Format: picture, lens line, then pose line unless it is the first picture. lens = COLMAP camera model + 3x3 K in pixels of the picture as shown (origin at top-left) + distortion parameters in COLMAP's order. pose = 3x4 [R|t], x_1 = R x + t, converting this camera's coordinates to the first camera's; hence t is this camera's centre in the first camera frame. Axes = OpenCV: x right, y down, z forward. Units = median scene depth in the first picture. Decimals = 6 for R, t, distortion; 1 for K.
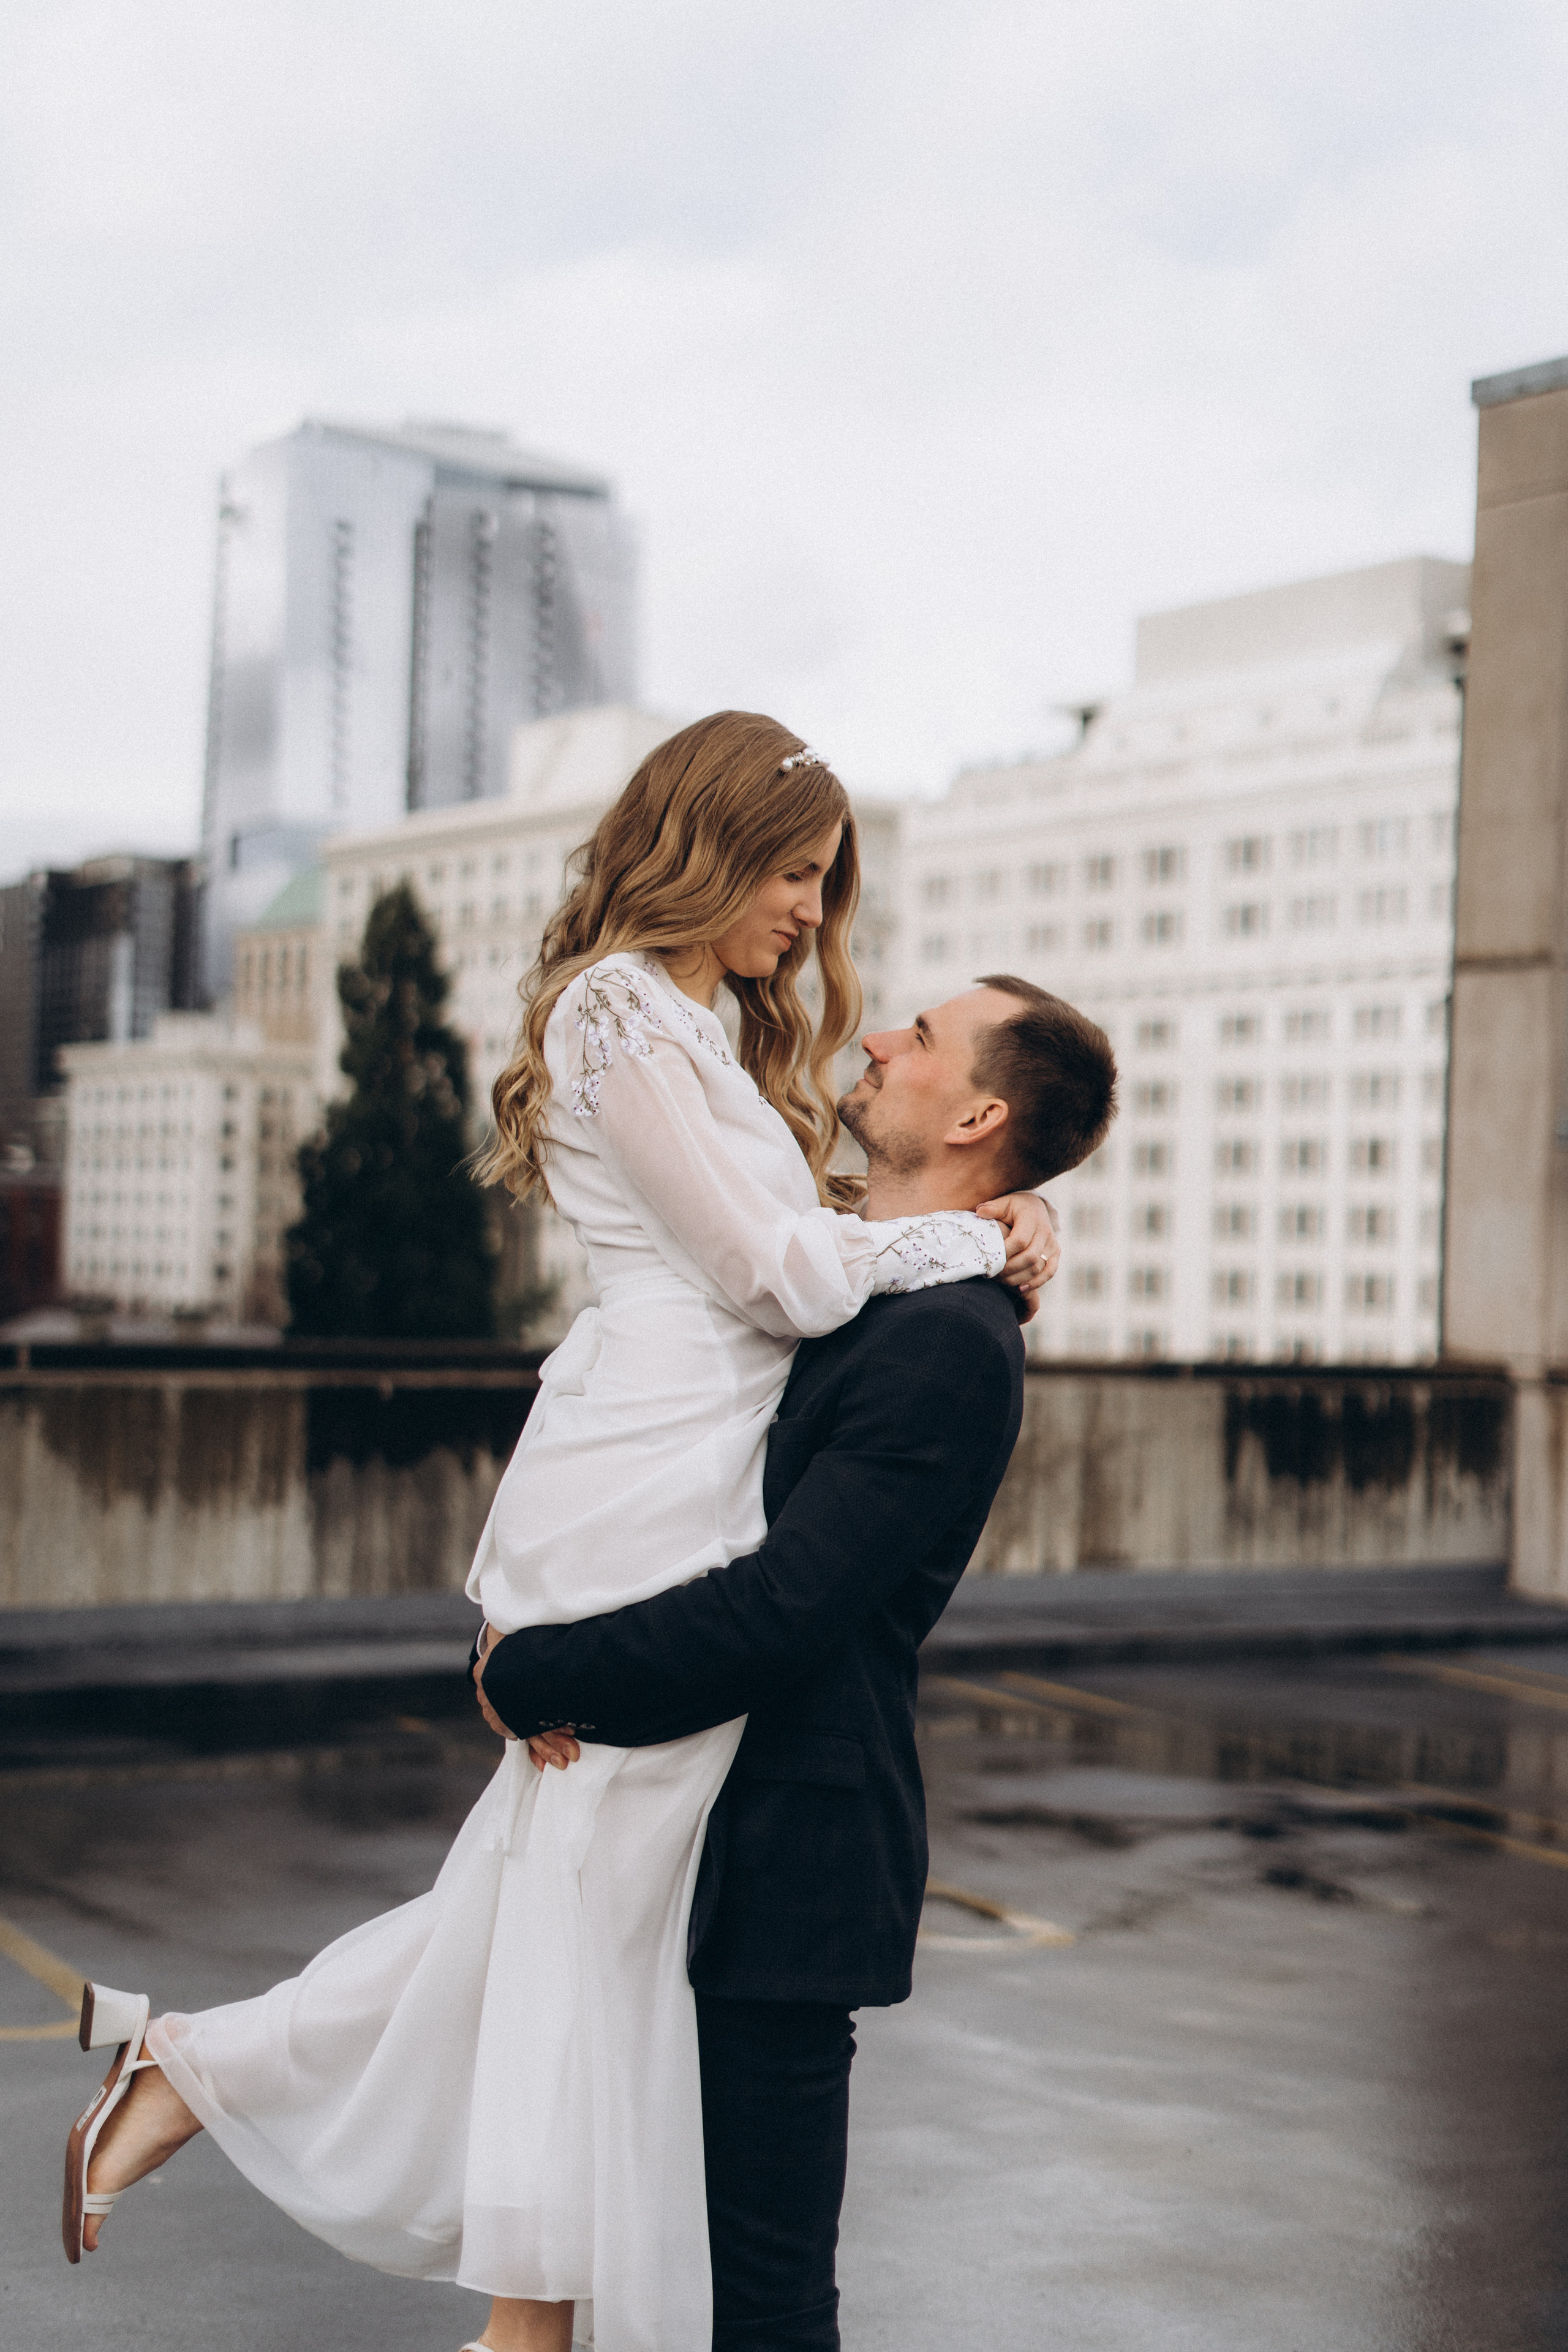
lens RADIAL K [[3513.8, 0, 814.6], [0, 3513.8, 1281.2], [0, 0, 1]] dist [0.085251, -0.107966]
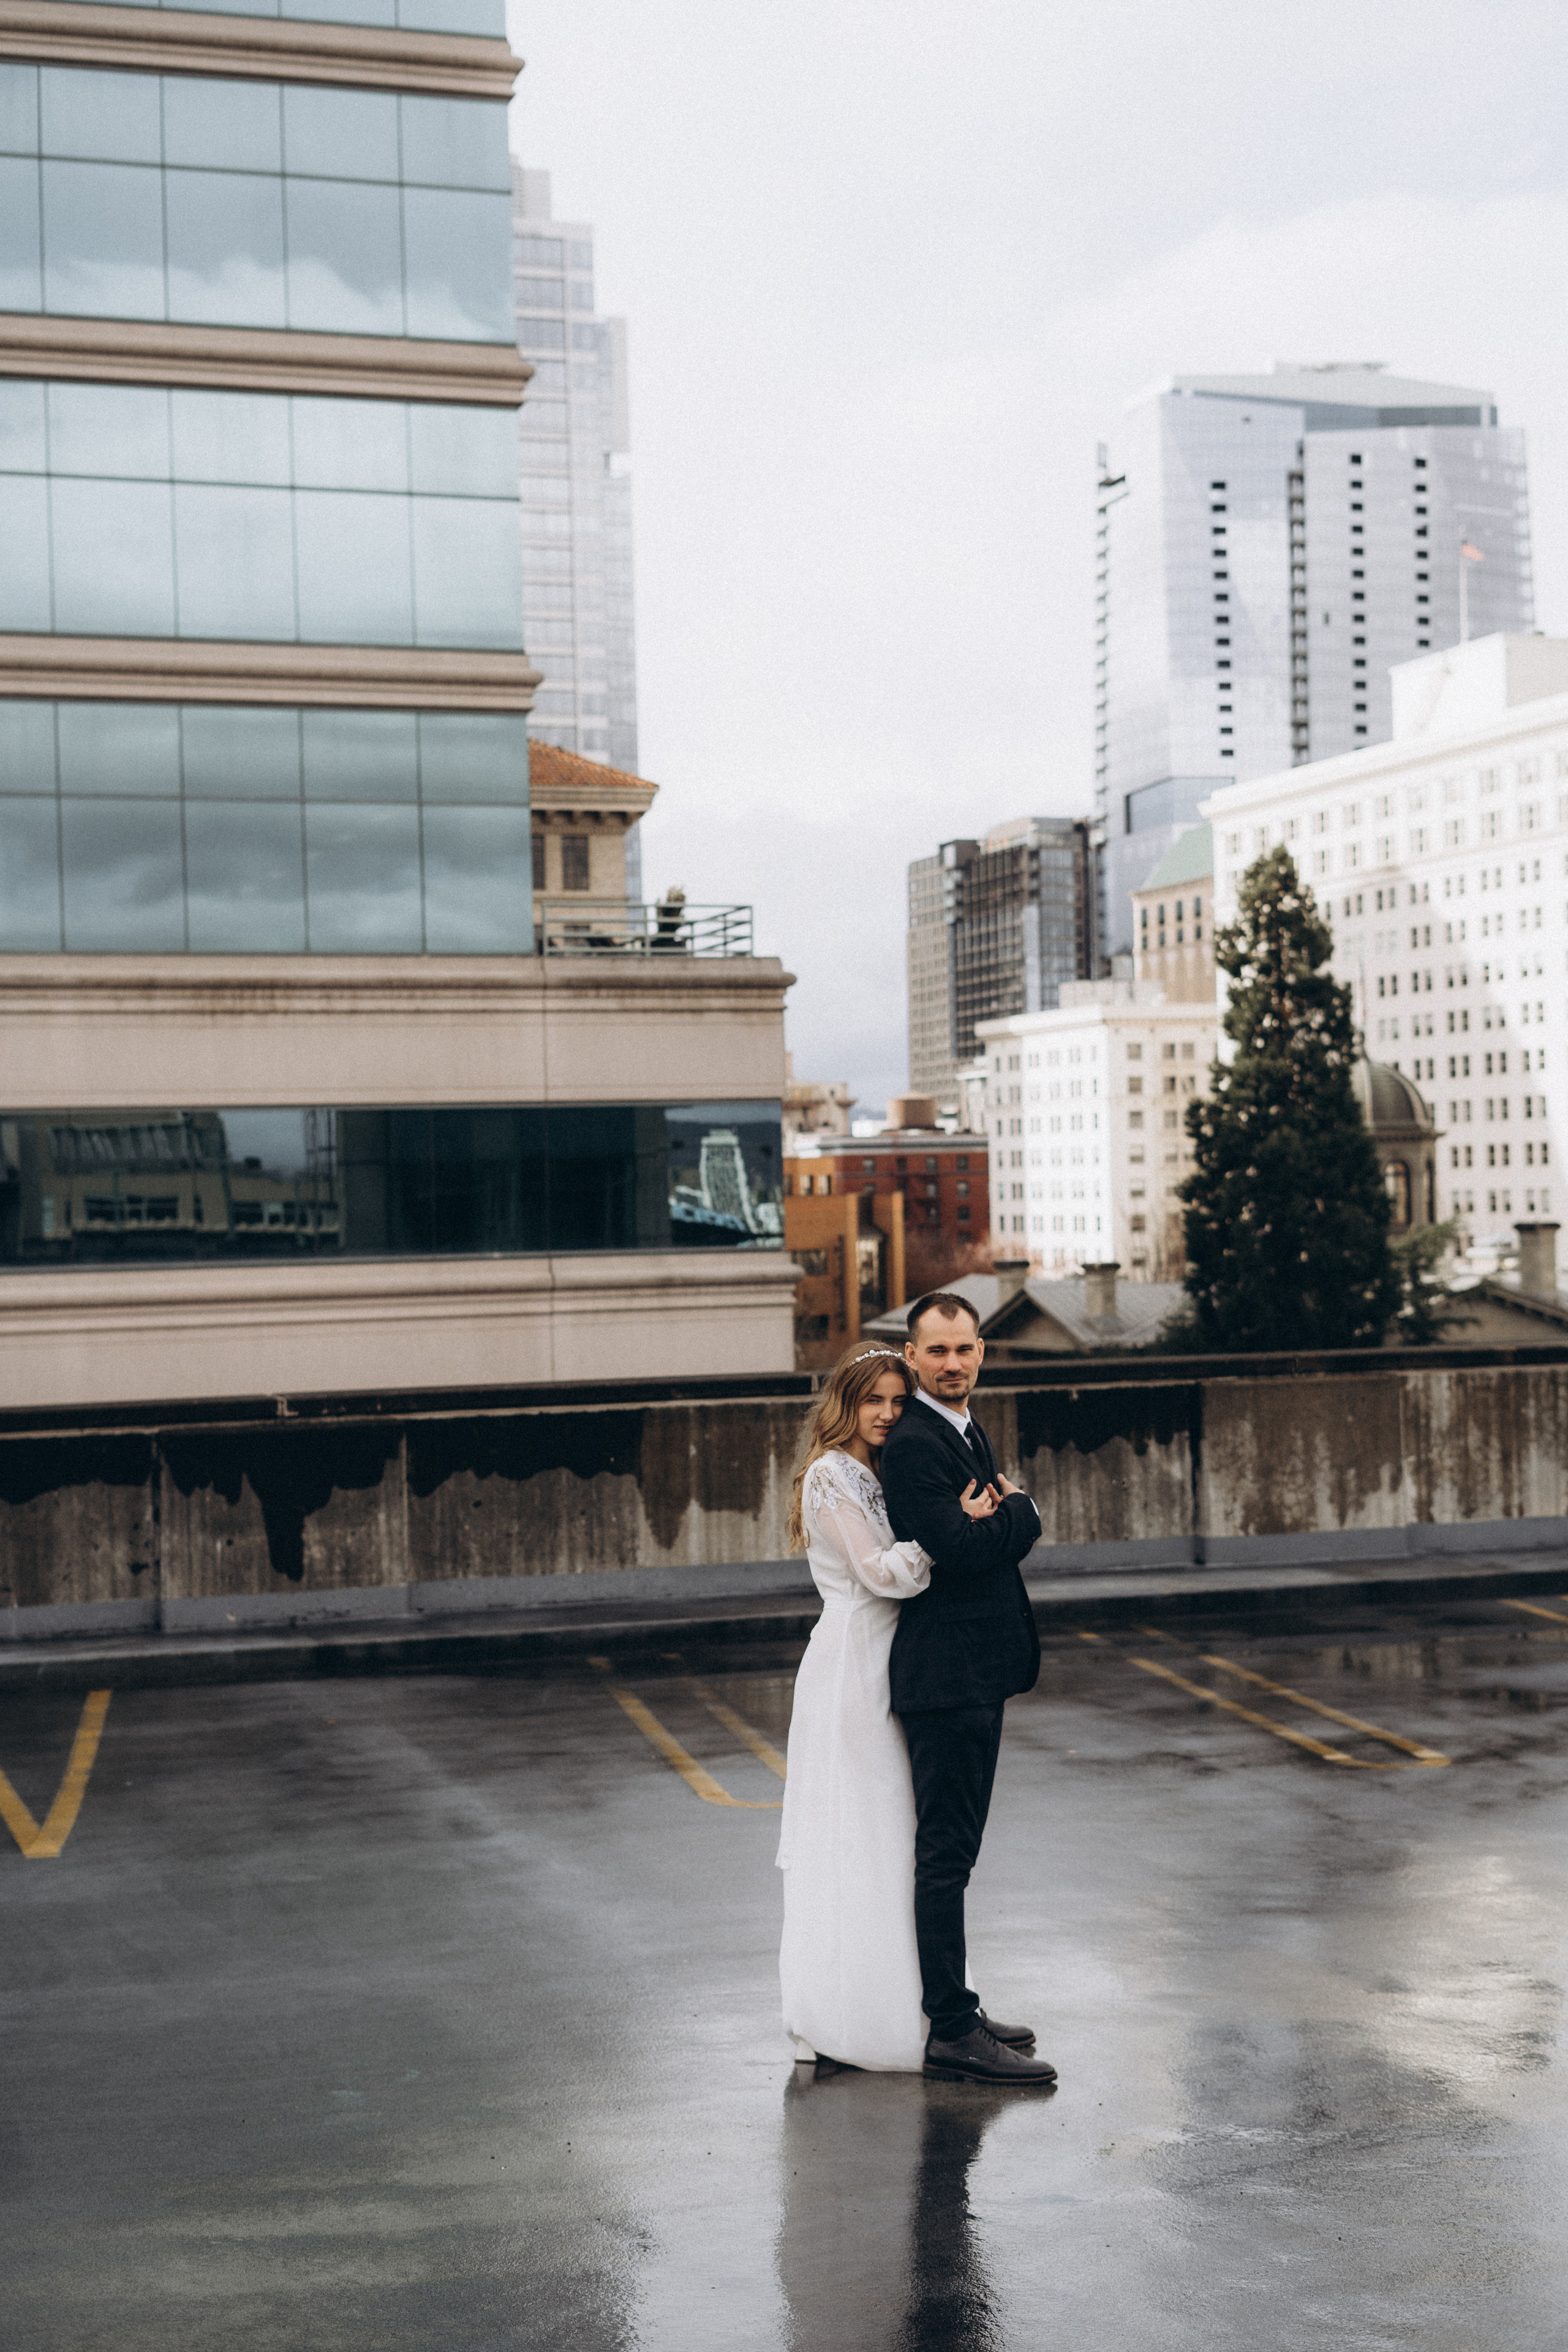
lens RADIAL K [[3466.8, 0, 784.0], [0, 3466.8, 1176.0], [0, 0, 1]] dist [0.336774, -0.004075]
pose [[0.961725, -0.060273, -0.267306, 0.150981], [0.056943, 0.998173, -0.020198, -0.037108], [0.268035, 0.004204, 0.963400, -0.383230]]
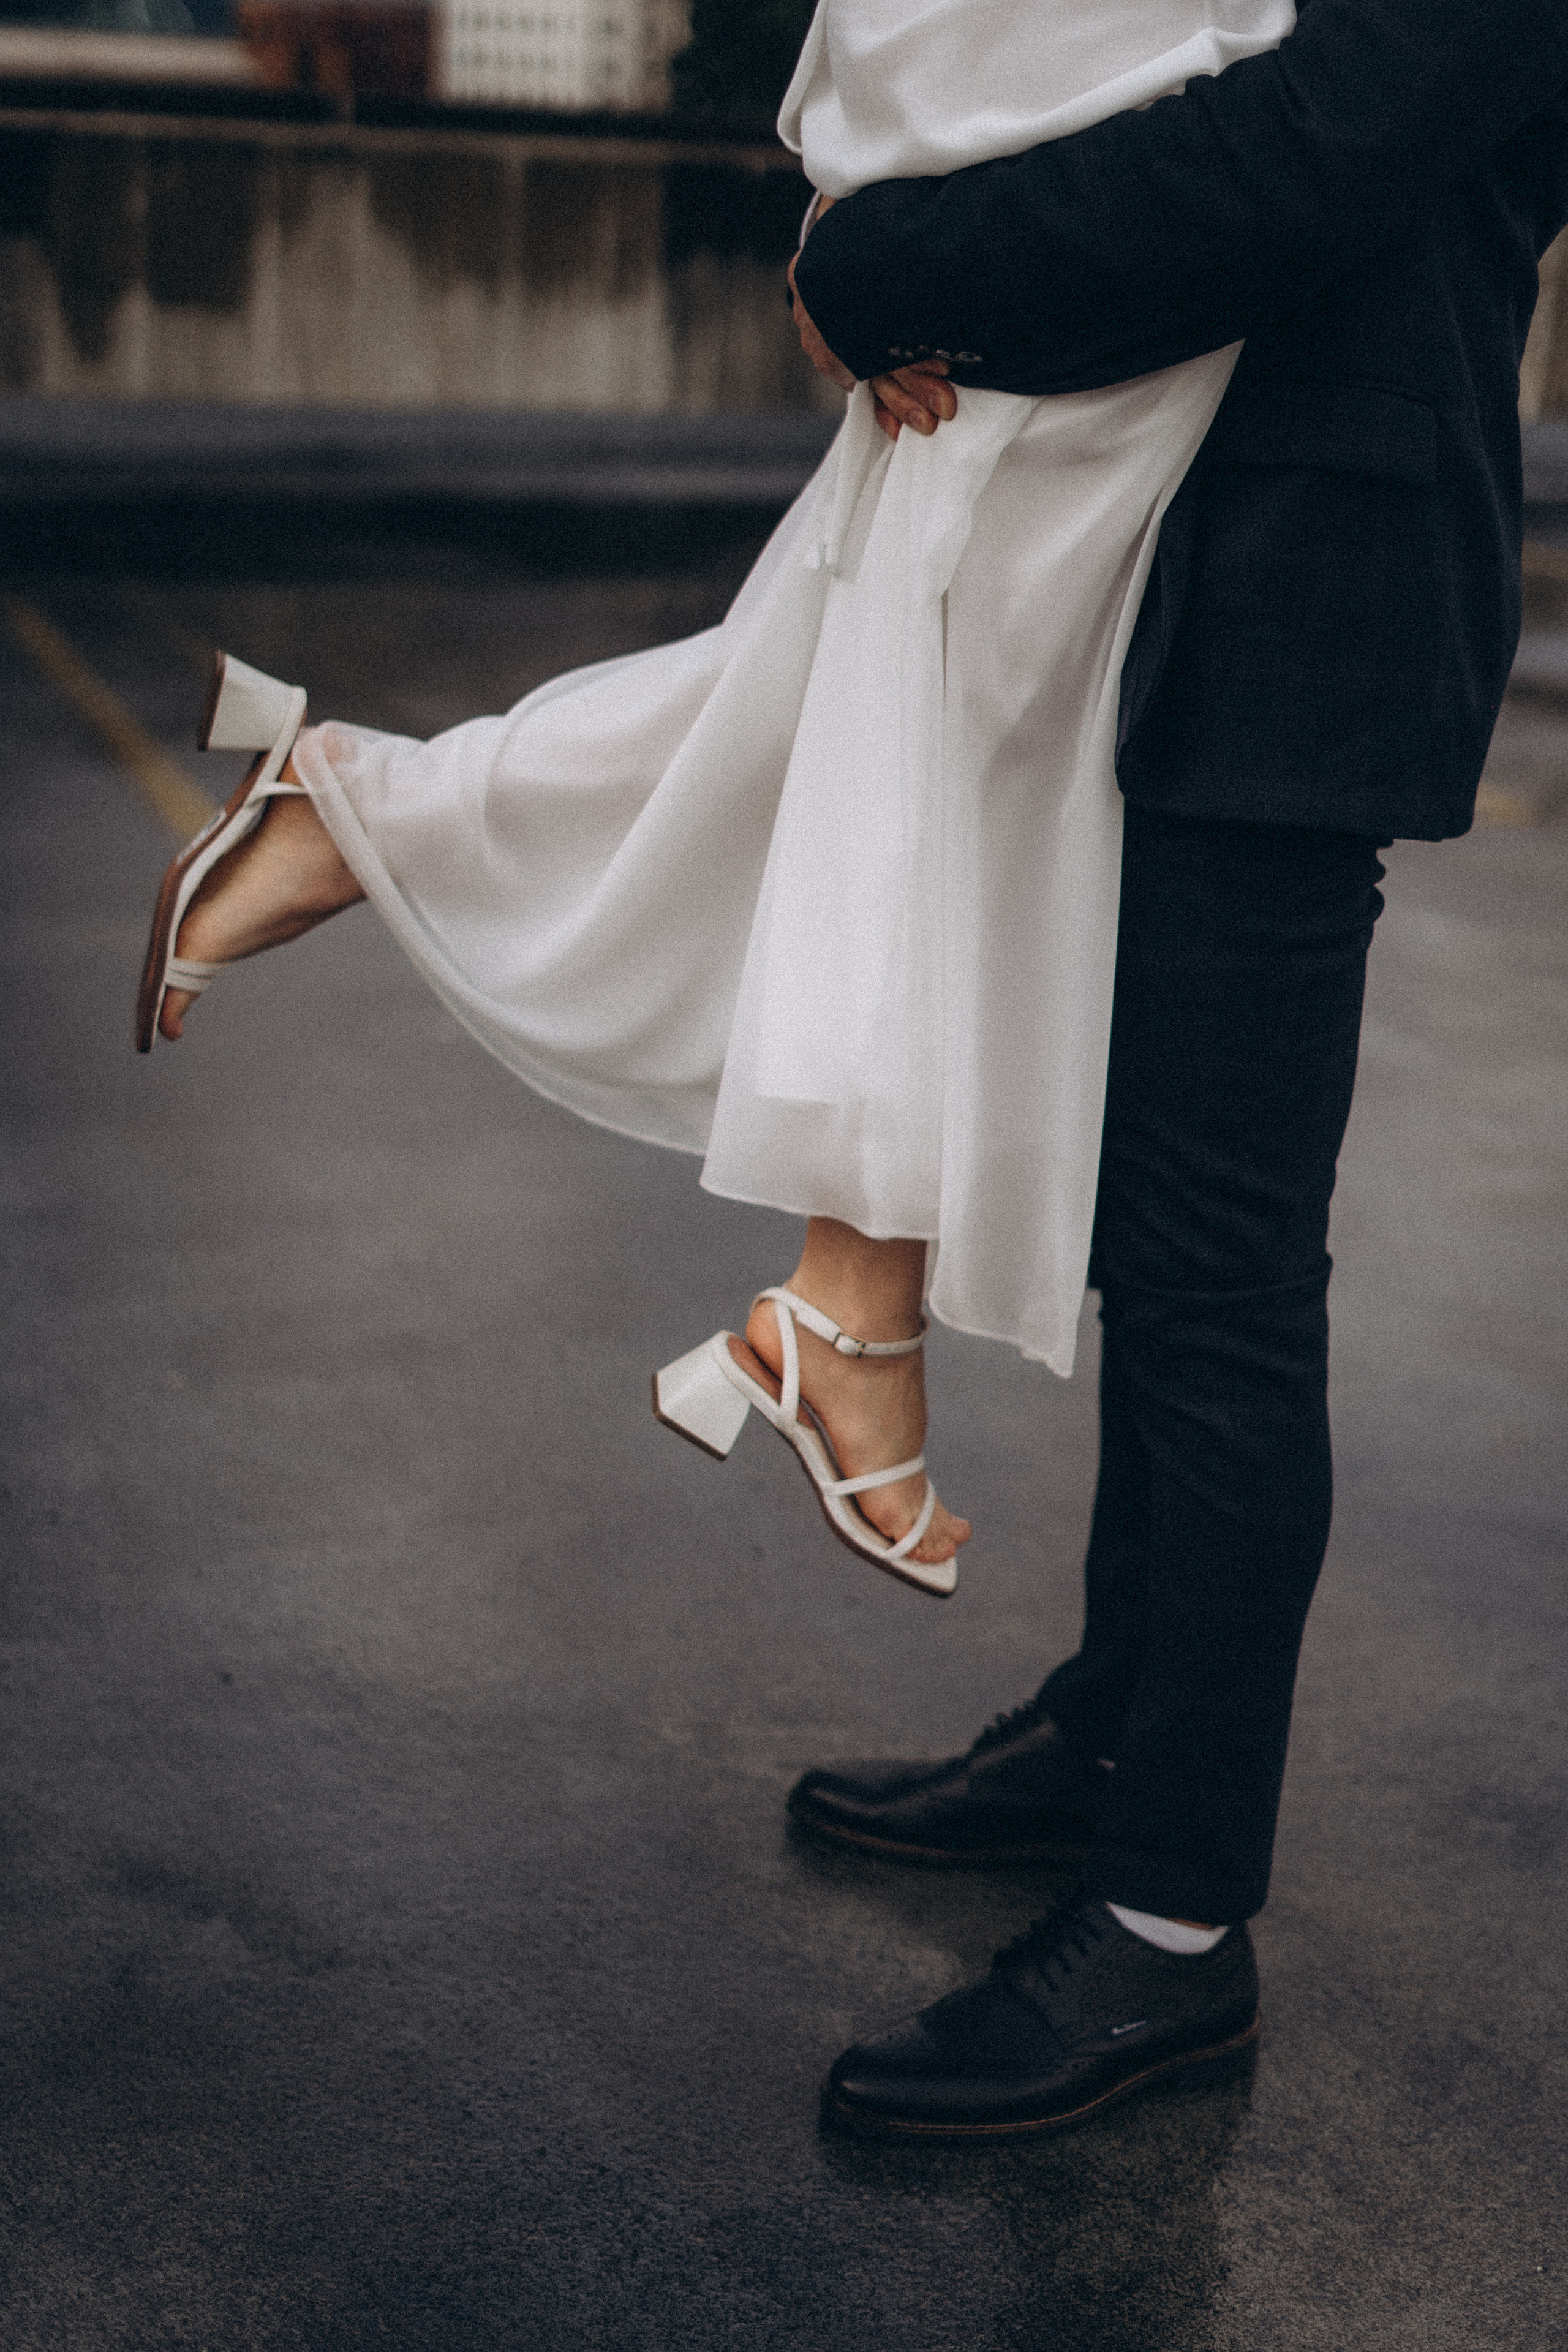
lens RADIAL K [[3561.8, 0, 784.0], [0, 3561.8, 1176.0], [0, 0, 1]] dist [0.049584, 0.021437]
pose [[0.992649, 0.051301, -0.109618, -0.005247], [-0.018435, 0.959241, 0.281989, 0.021560], [0.119616, -0.277895, 0.953135, 0.089813]]
